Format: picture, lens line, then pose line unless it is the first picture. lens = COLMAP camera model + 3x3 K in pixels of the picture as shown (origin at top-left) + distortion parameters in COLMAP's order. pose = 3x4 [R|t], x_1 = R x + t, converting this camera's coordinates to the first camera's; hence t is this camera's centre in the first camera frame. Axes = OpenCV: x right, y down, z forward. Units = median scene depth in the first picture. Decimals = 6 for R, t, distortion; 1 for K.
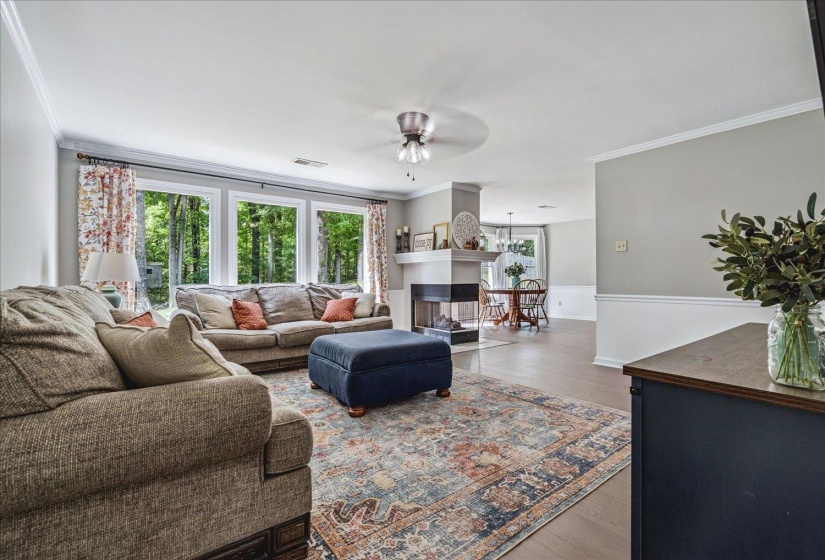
lens RADIAL K [[373.8, 0, 410.7], [0, 373.8, 278.7], [0, 0, 1]] dist [-0.000566, -0.000232]
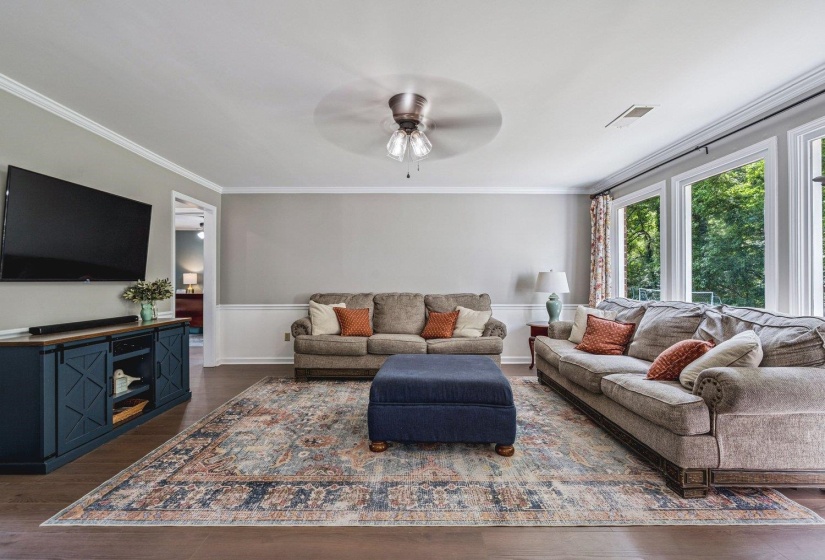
lens RADIAL K [[373.8, 0, 412.4], [0, 373.8, 280.4], [0, 0, 1]] dist [-0.000566, -0.000232]
pose [[-0.614387, 0.003037, -0.788999, 0.274921], [0.007894, 0.999966, -0.002298, -0.015738], [0.788965, -0.007640, -0.614391, 0.641913]]
